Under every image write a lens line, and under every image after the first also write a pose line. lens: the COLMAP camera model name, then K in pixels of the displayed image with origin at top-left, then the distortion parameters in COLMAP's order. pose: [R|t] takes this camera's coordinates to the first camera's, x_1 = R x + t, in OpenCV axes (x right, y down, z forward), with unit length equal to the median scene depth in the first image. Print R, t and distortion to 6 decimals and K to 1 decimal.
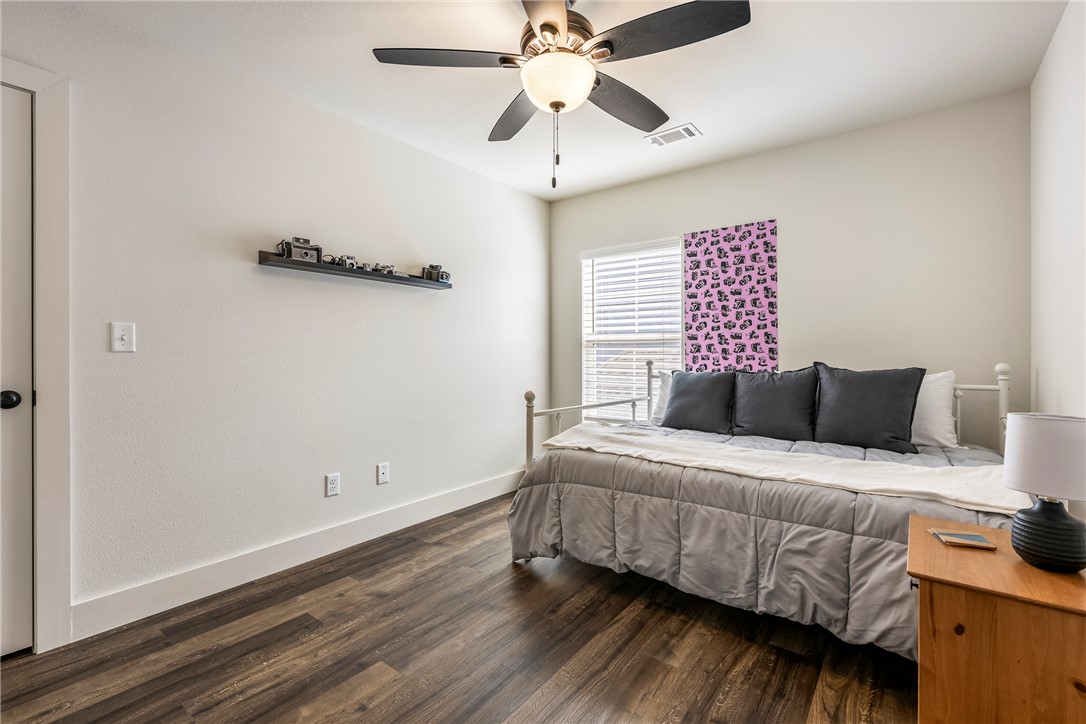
lens RADIAL K [[479.9, 0, 543.9], [0, 479.9, 357.5], [0, 0, 1]] dist [0.000462, -0.000147]
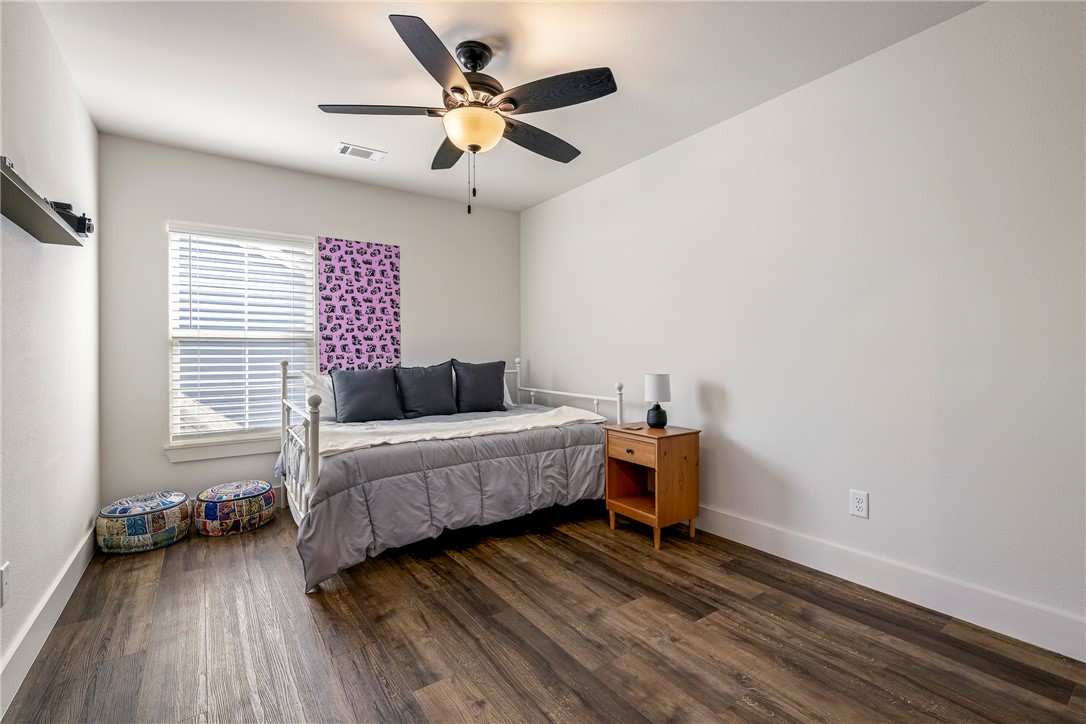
lens RADIAL K [[479.9, 0, 543.9], [0, 479.9, 357.5], [0, 0, 1]] dist [0.000462, -0.000147]
pose [[0.301591, -0.009333, 0.953392, -0.598527], [0.012026, 0.999910, 0.005985, 0.000501], [-0.953361, 0.009661, 0.301676, 0.260049]]
